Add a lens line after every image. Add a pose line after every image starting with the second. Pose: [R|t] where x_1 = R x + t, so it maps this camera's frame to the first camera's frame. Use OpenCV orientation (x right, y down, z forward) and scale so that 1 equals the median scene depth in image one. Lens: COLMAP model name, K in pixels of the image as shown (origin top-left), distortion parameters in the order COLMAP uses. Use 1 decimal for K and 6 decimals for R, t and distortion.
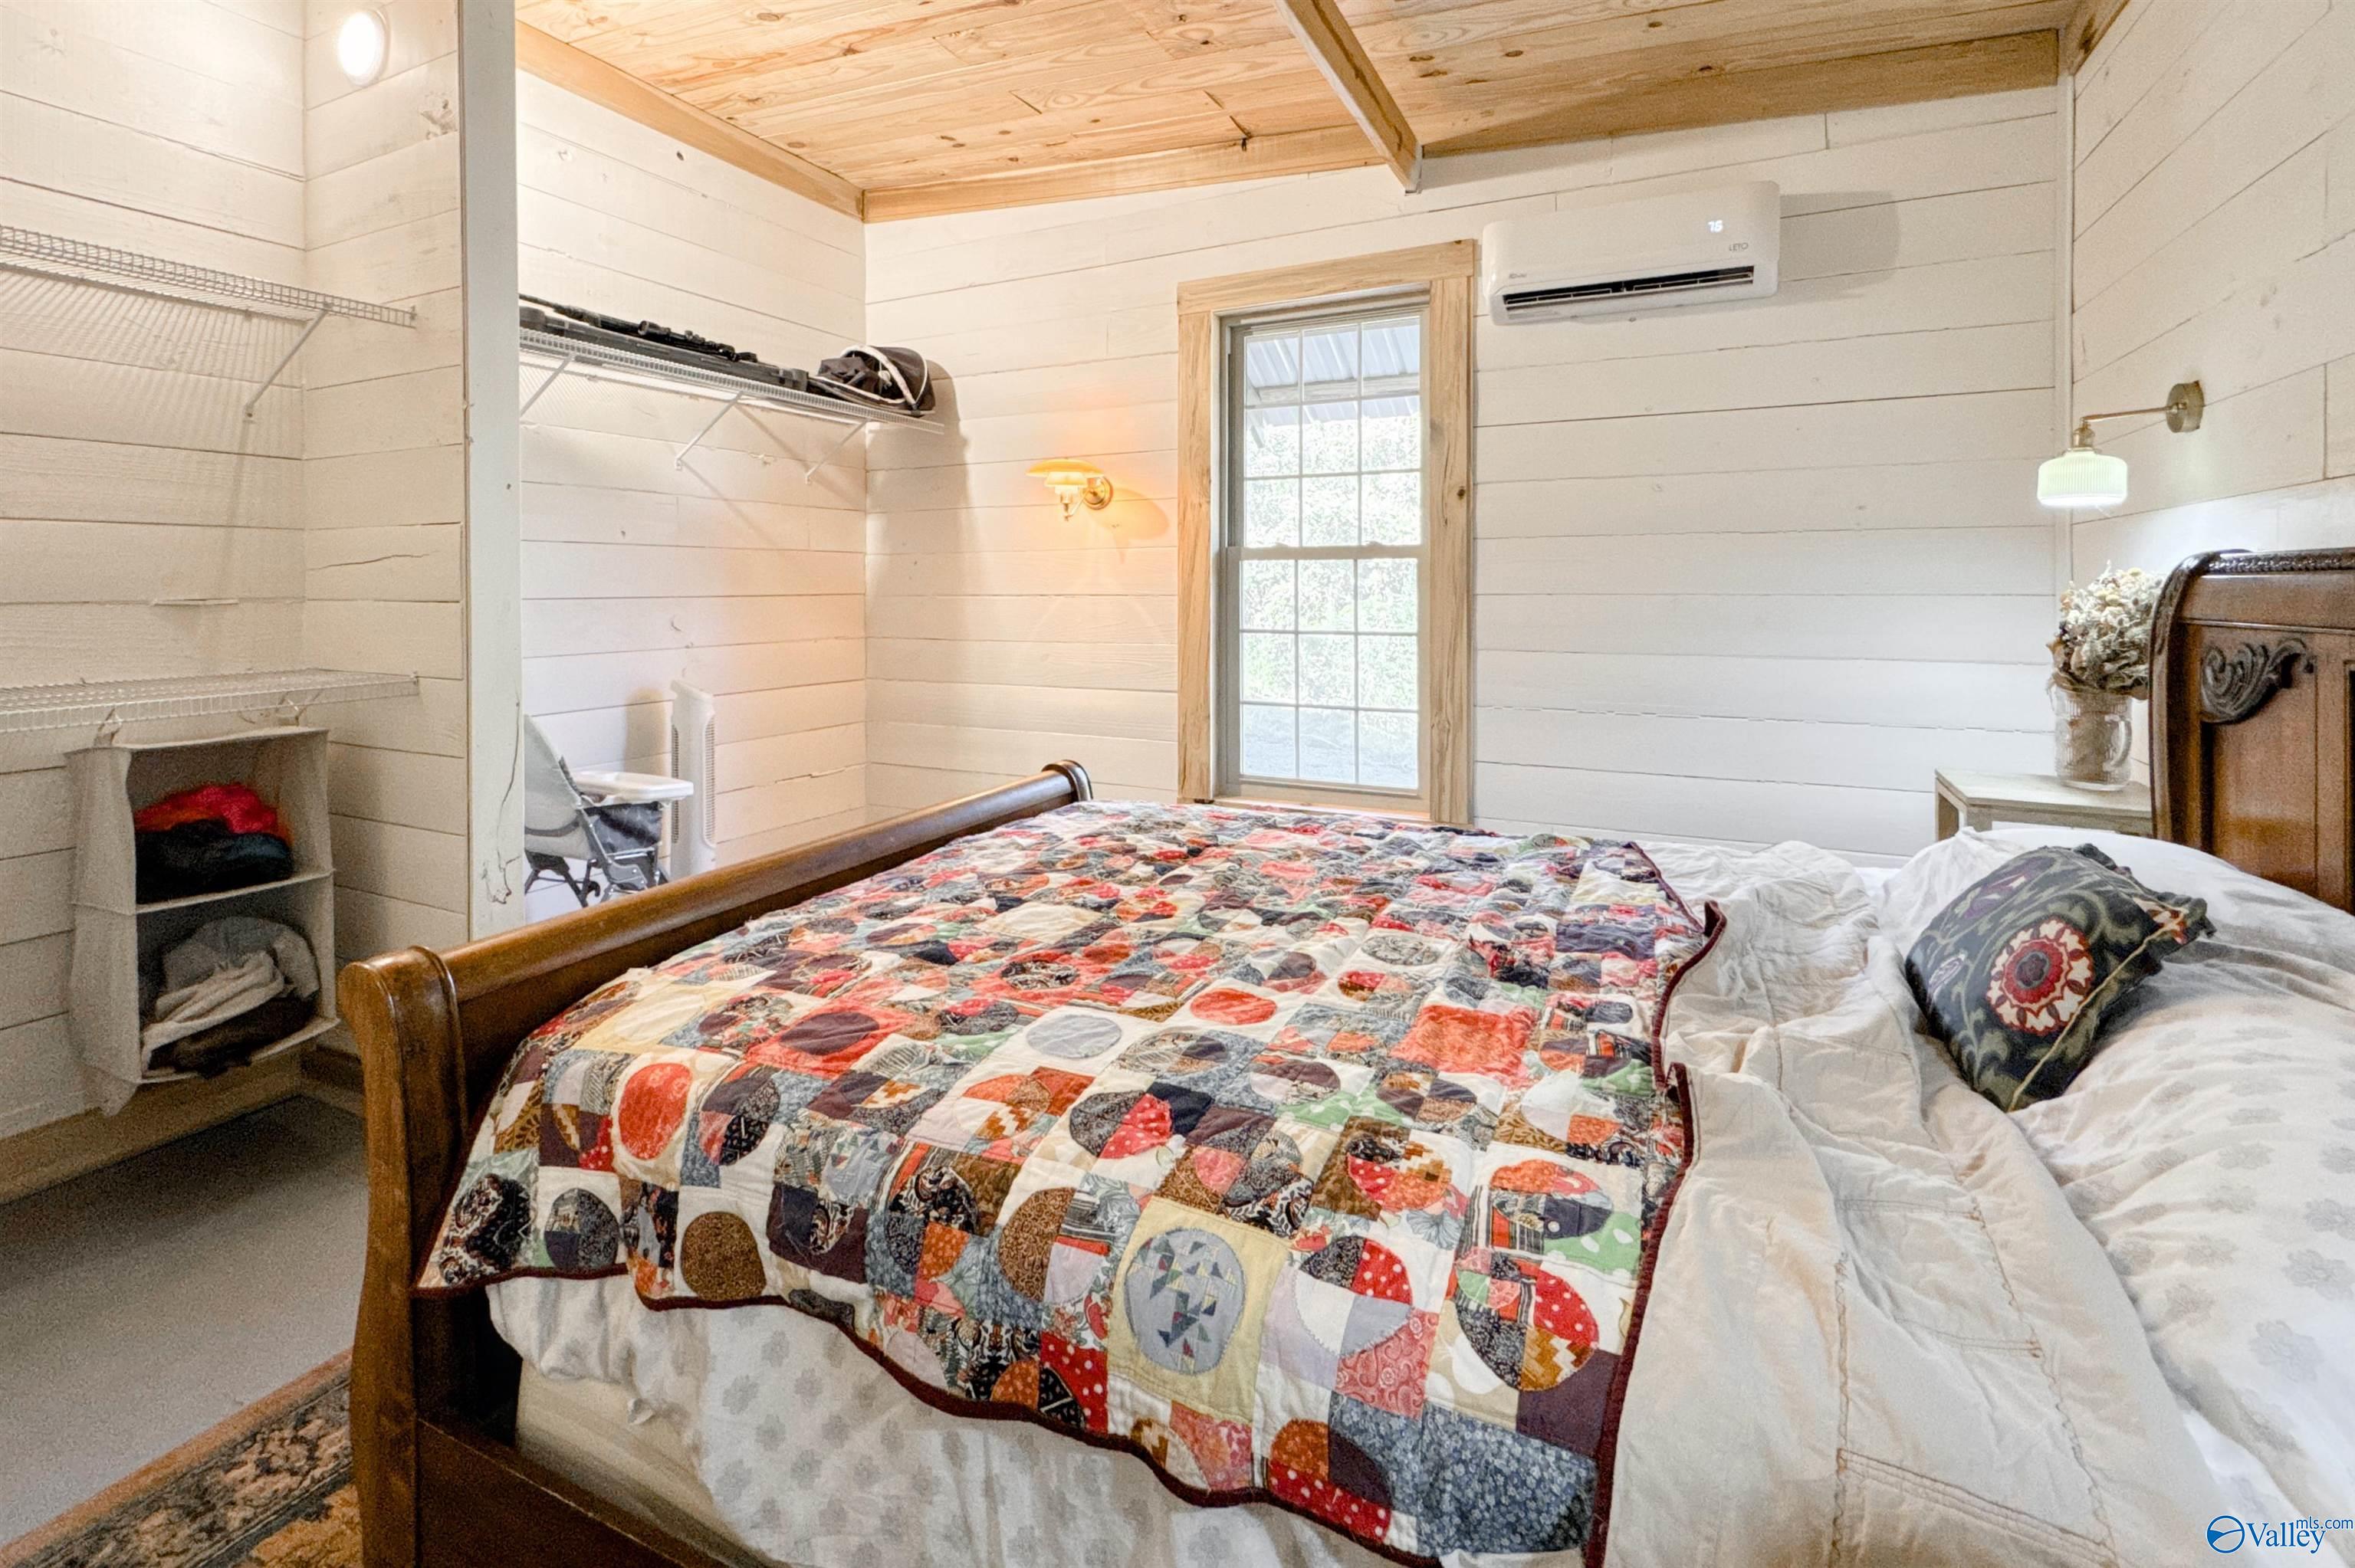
lens RADIAL K [[1085.4, 0, 1340.5], [0, 1085.4, 592.7], [0, 0, 1]] dist [-0.004829, 0.001916]
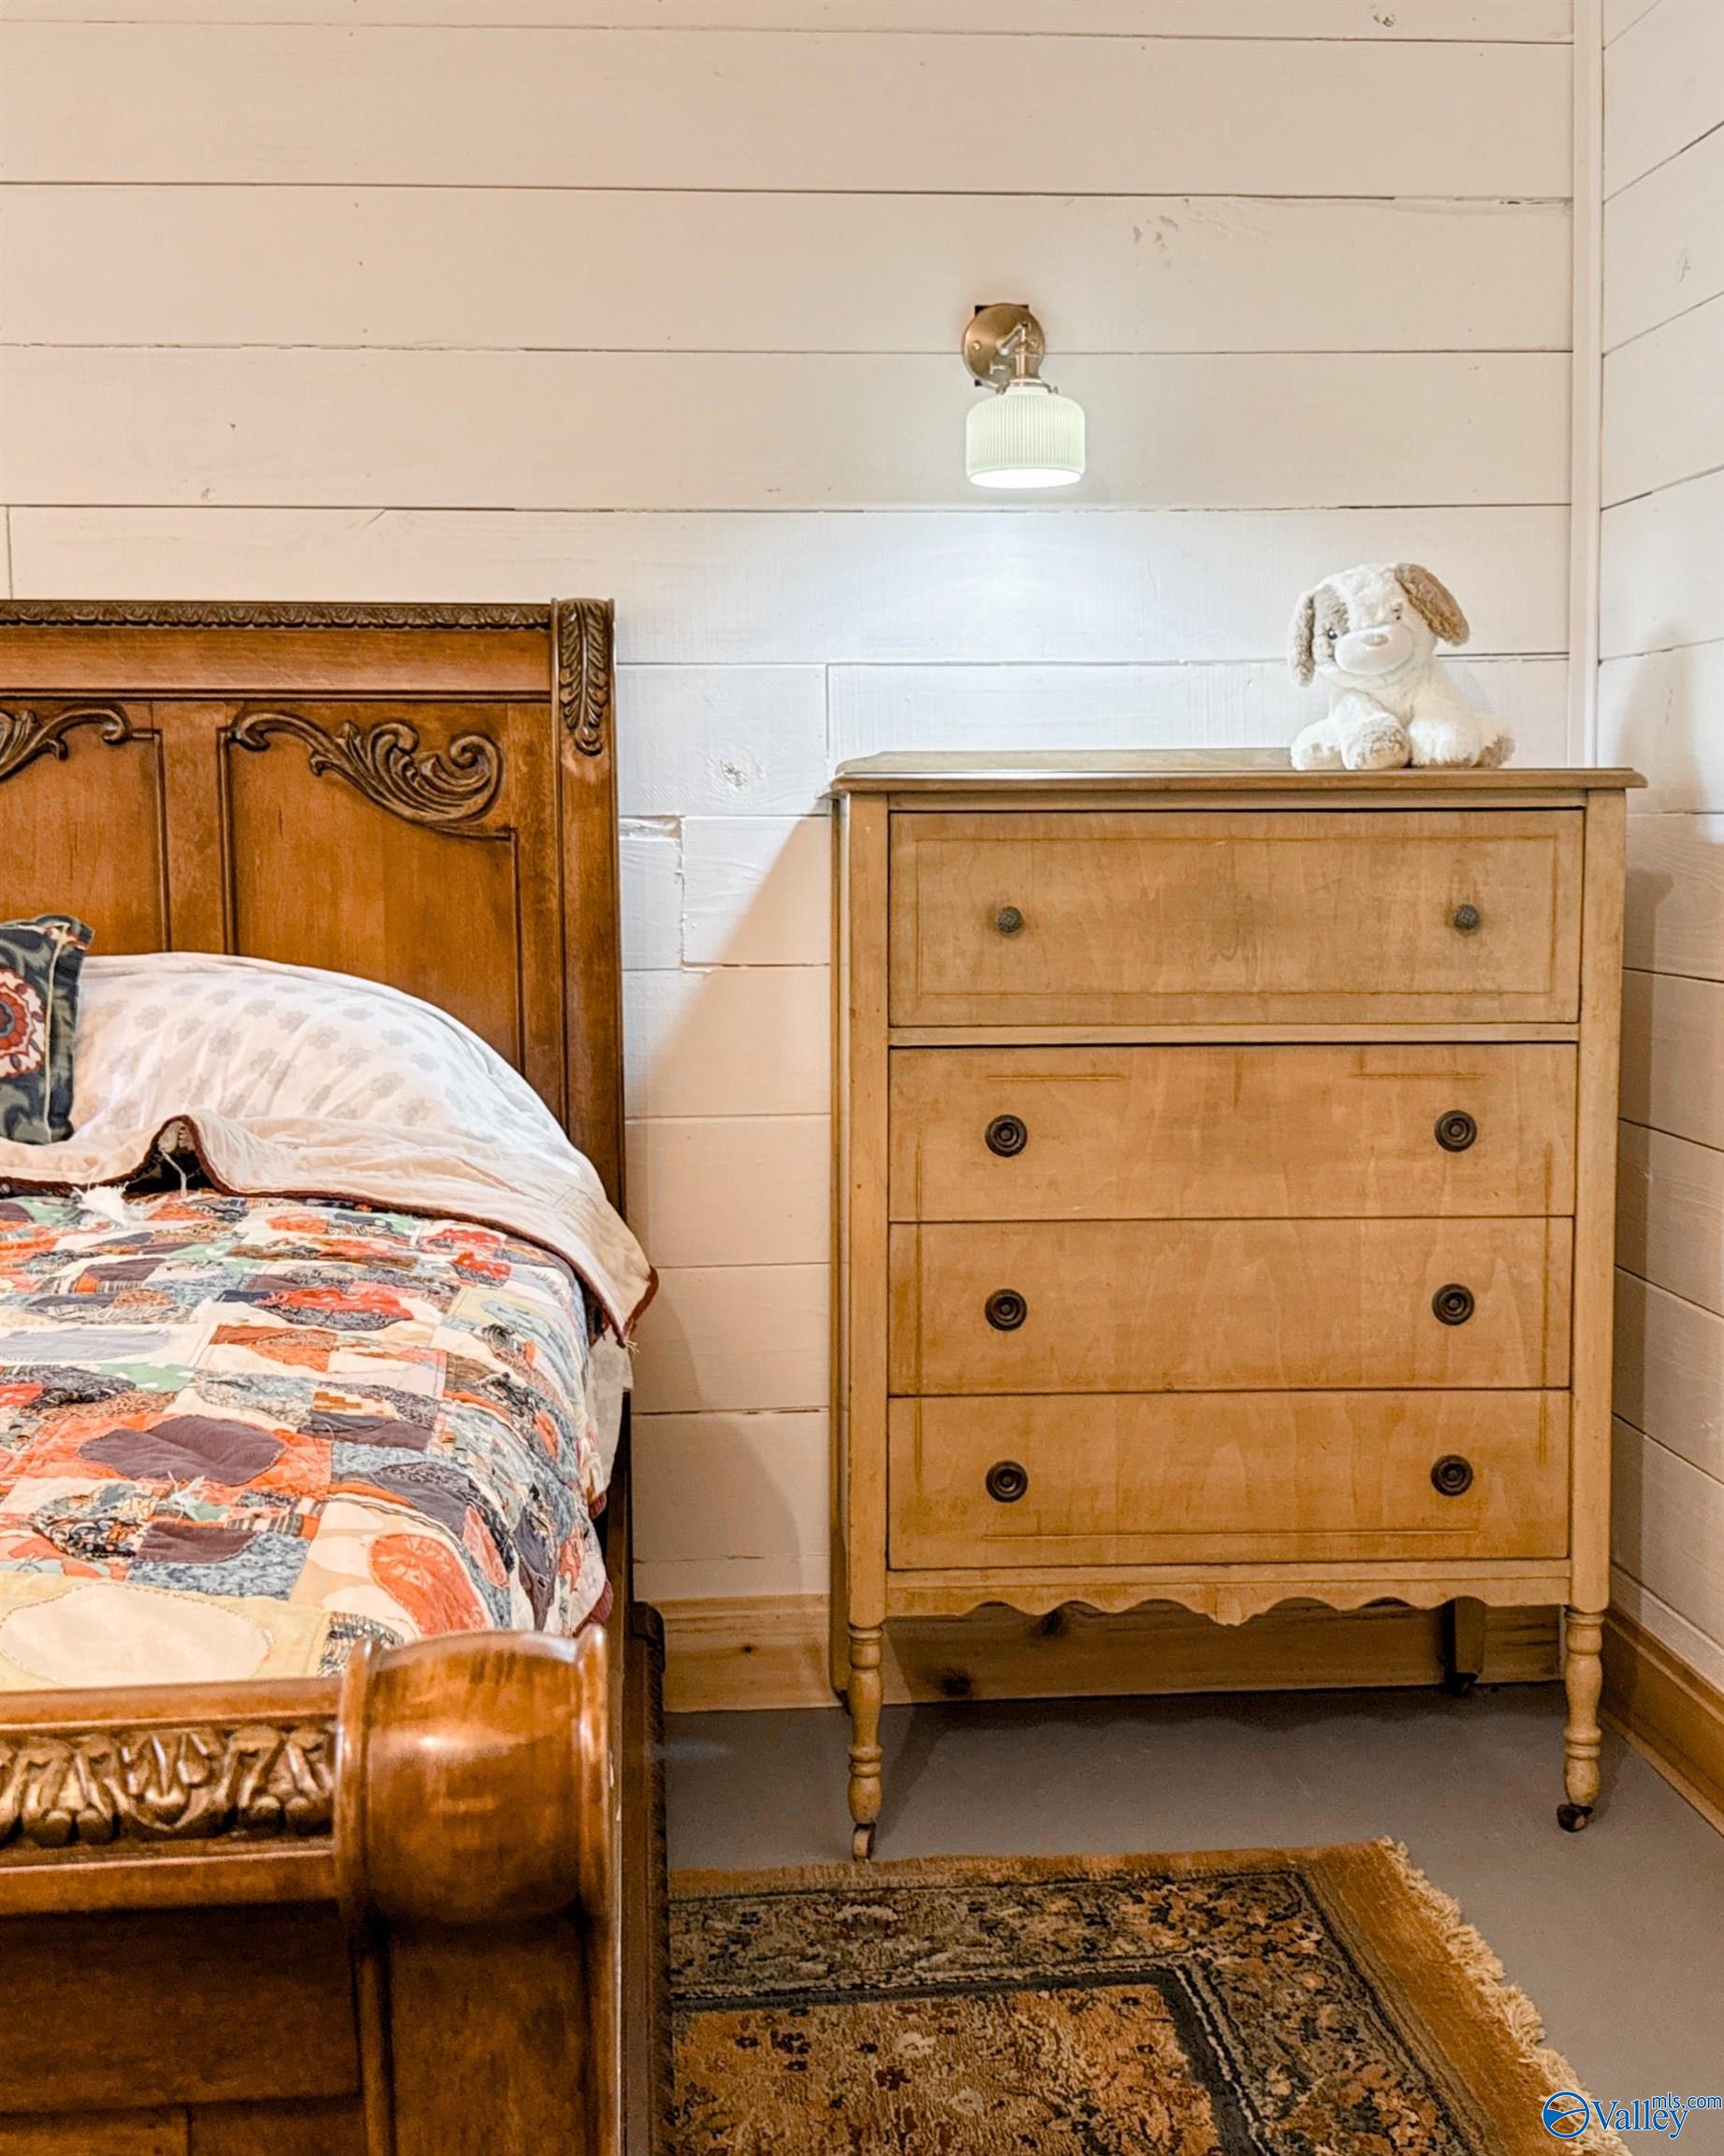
lens RADIAL K [[2468.6, 0, 867.9], [0, 2468.6, 1038.6], [0, 0, 1]] dist [0.133947, 0.000000]
pose [[-0.489102, -0.069031, 0.869491, -1.681147], [0.017664, 0.995875, 0.089001, 0.191345], [-0.872048, 0.058889, -0.485865, 1.440695]]
